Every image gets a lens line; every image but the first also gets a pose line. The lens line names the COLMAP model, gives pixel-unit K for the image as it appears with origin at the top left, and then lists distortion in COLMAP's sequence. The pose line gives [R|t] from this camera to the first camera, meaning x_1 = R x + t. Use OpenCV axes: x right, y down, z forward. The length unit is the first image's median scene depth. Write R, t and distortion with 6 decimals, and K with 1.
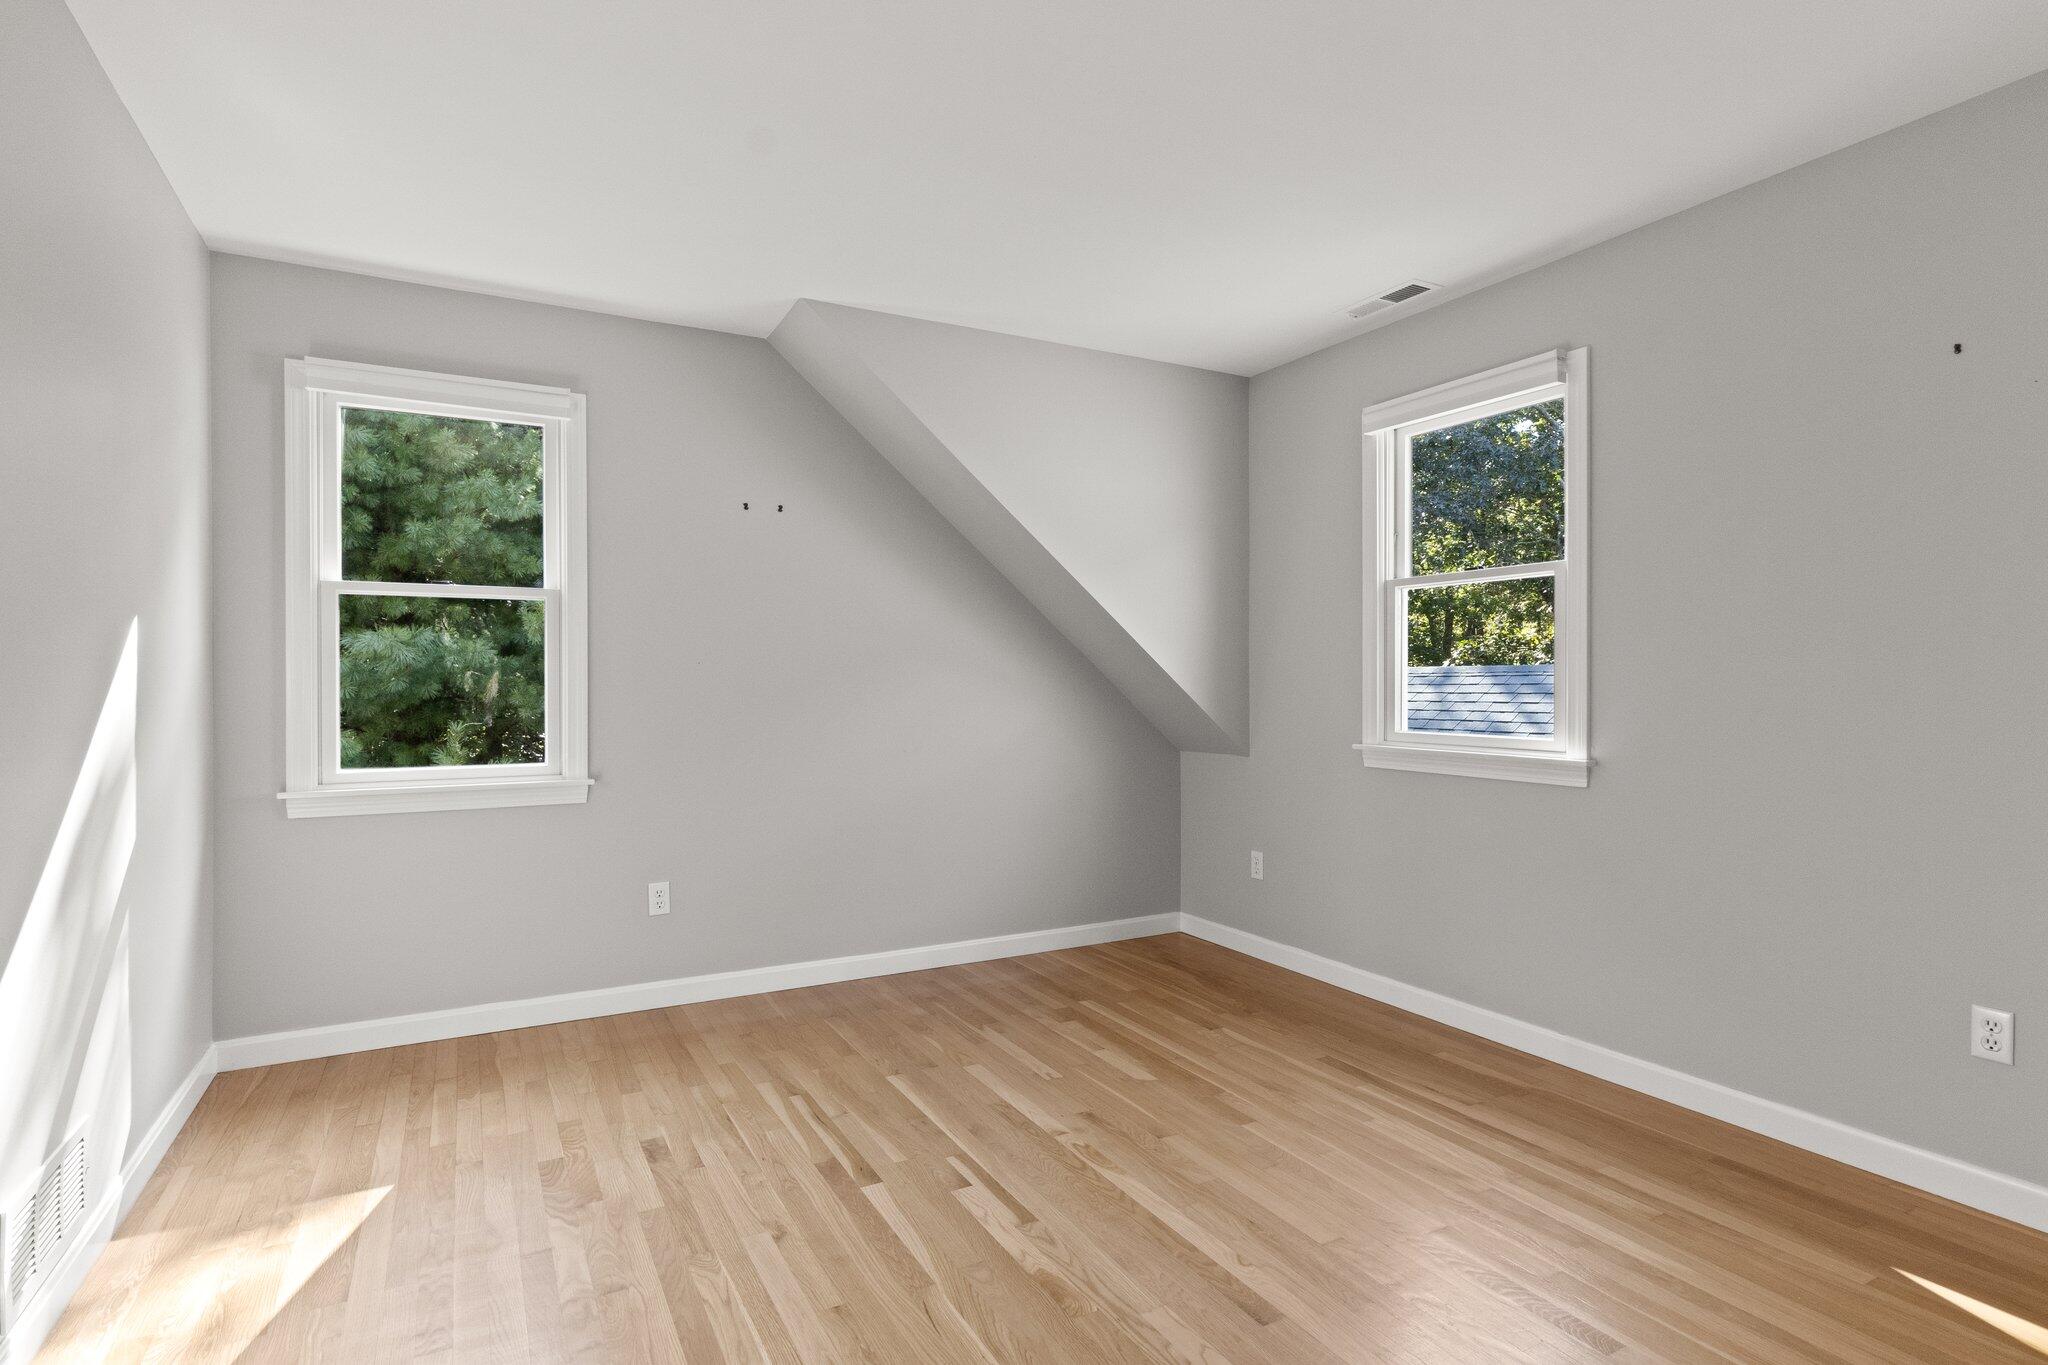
lens RADIAL K [[1064.2, 0, 1019.6], [0, 1064.2, 681.9], [0, 0, 1]] dist [0.000661, -0.000130]
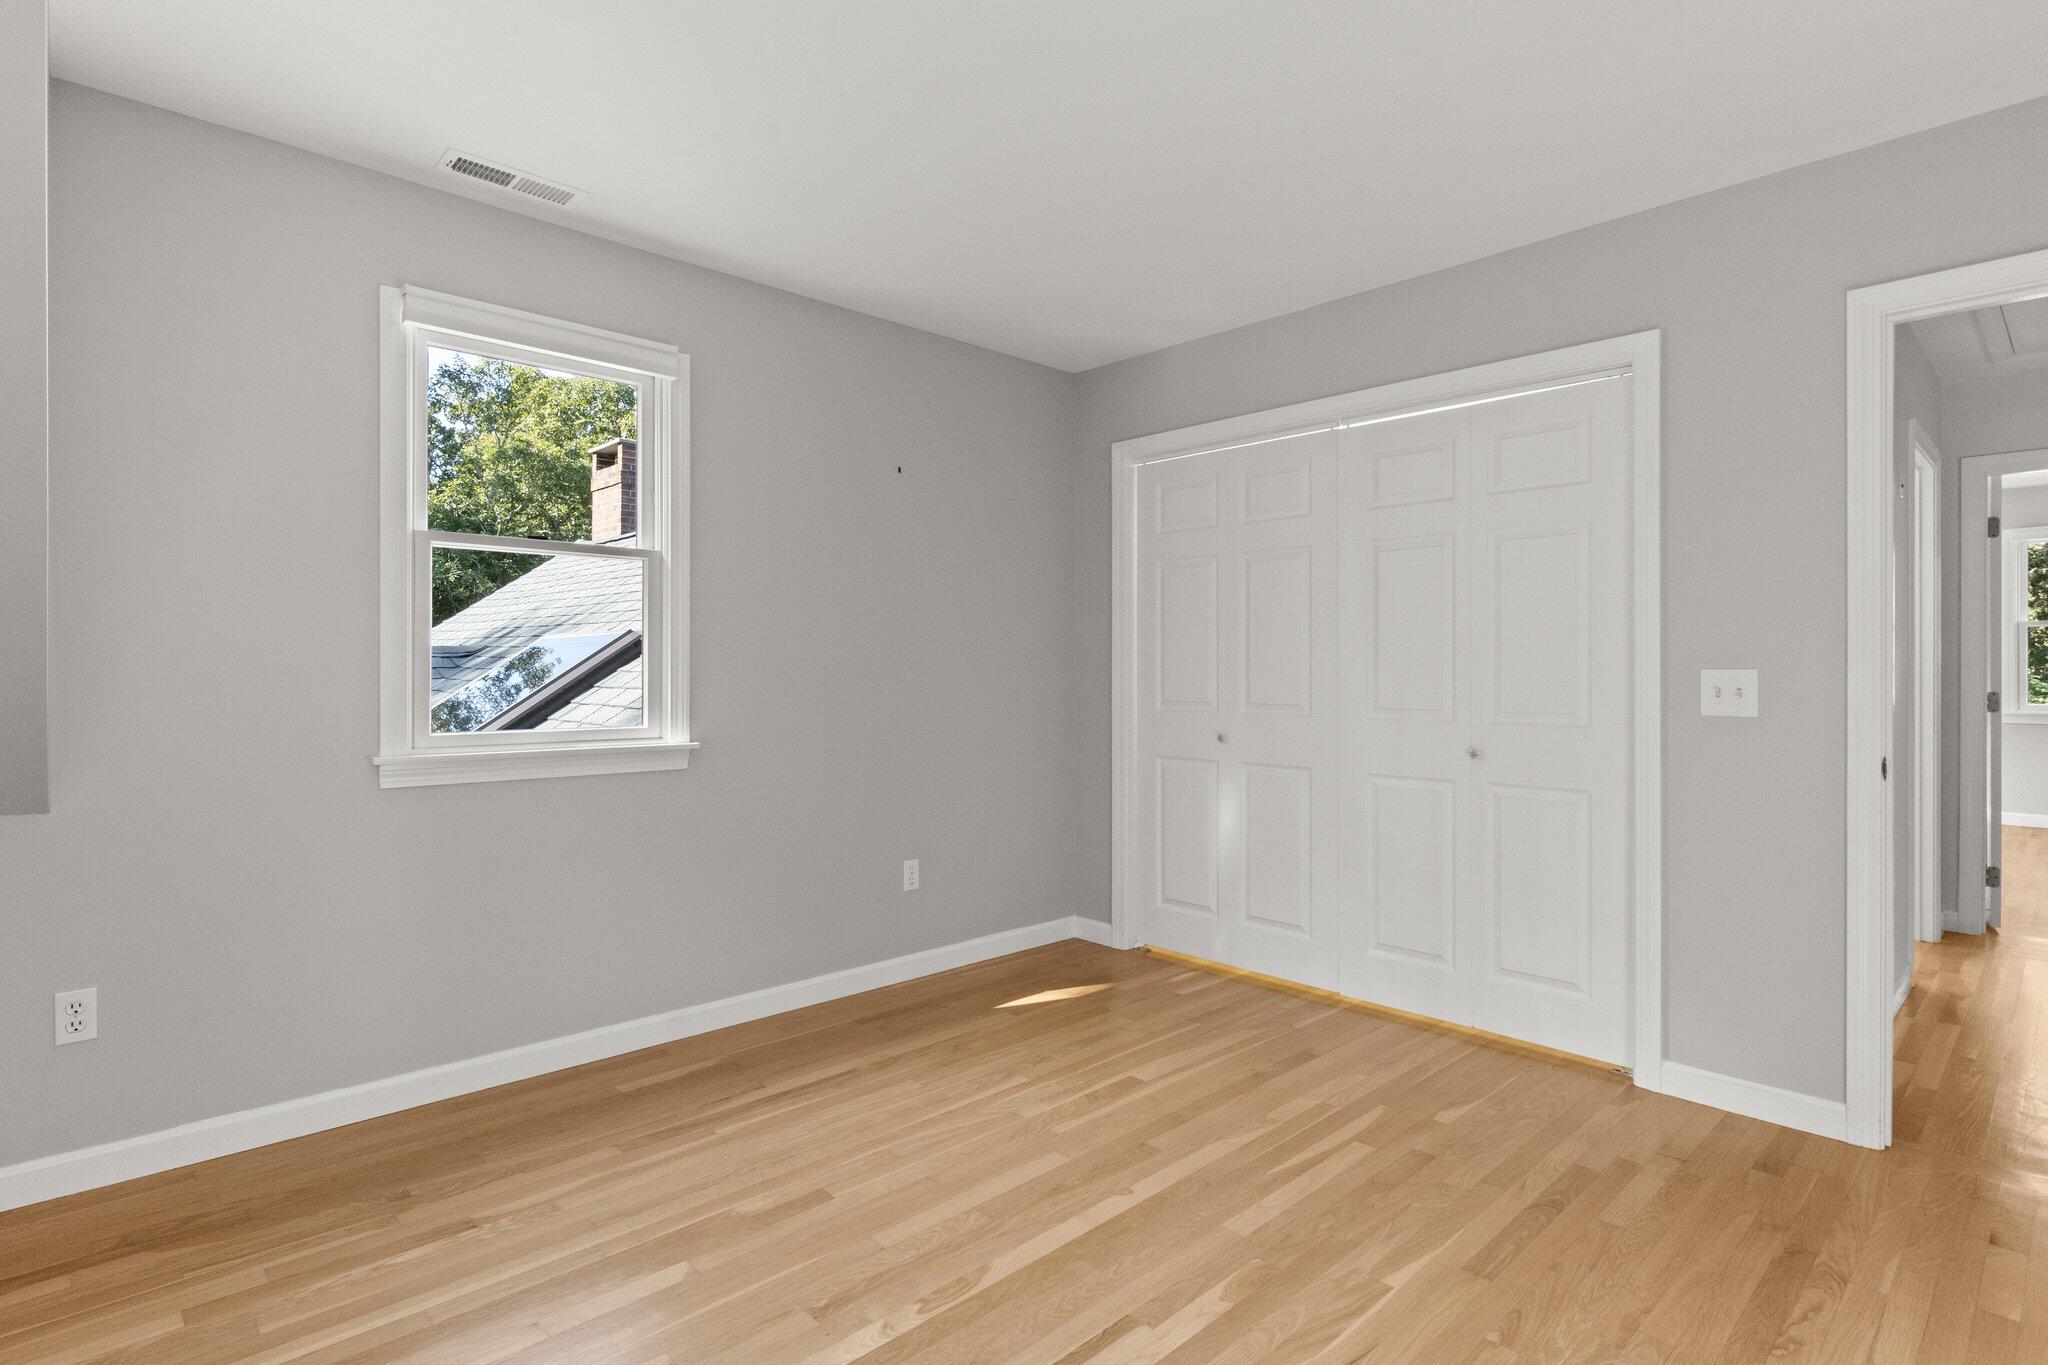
lens RADIAL K [[1064.2, 0, 982.2], [0, 1064.2, 658.1], [0, 0, 1]] dist [0.000661, -0.000130]
pose [[-0.272833, 0.001583, 0.962060, -0.576892], [-0.009774, 0.999942, -0.004417, -0.009893], [-0.962012, -0.010608, -0.272802, 1.013354]]
